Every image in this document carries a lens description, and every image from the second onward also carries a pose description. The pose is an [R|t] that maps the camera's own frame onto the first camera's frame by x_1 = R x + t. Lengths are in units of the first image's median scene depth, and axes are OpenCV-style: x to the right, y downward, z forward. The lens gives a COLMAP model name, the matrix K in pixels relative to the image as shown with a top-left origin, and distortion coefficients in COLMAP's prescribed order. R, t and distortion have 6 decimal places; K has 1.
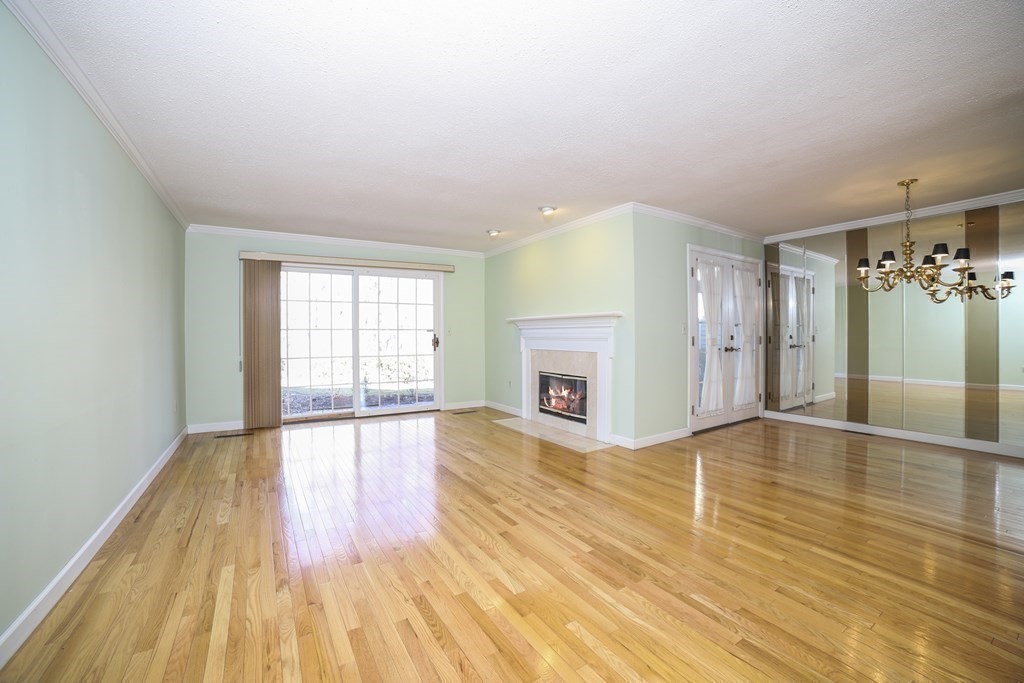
lens RADIAL K [[408.7, 0, 521.6], [0, 408.7, 339.7], [0, 0, 1]] dist [-0.095777, 0.026982]
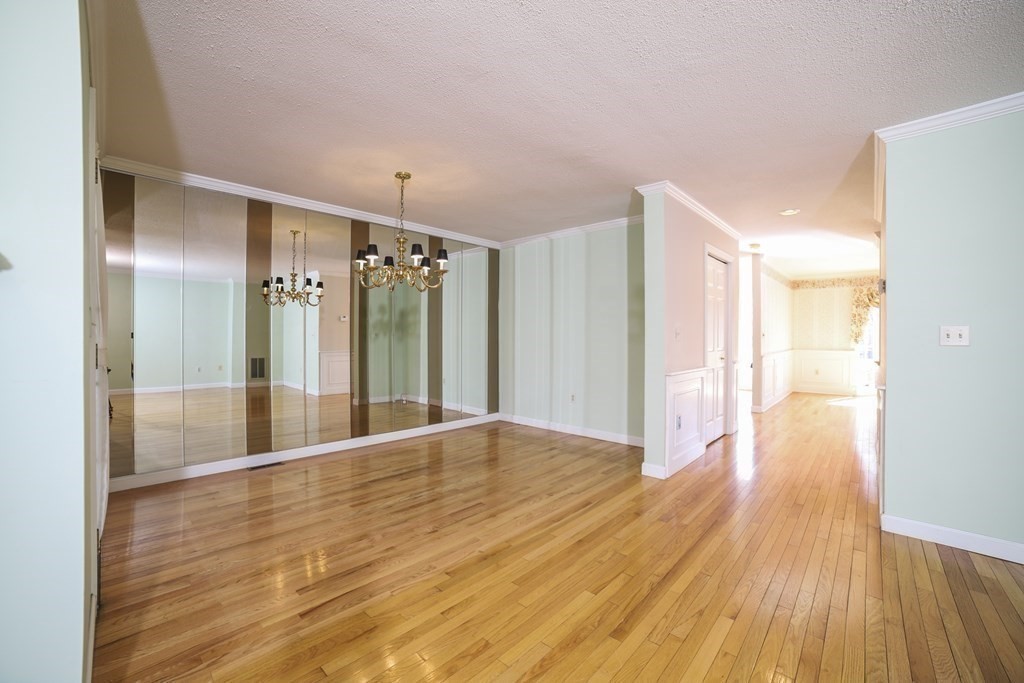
lens RADIAL K [[408.7, 0, 521.6], [0, 408.7, 339.7], [0, 0, 1]] dist [-0.095777, 0.026982]
pose [[-0.261861, -0.003759, 0.965098, -0.001325], [-0.002361, 0.999992, 0.003255, -0.012372], [-0.965103, -0.001426, -0.261868, 0.728750]]
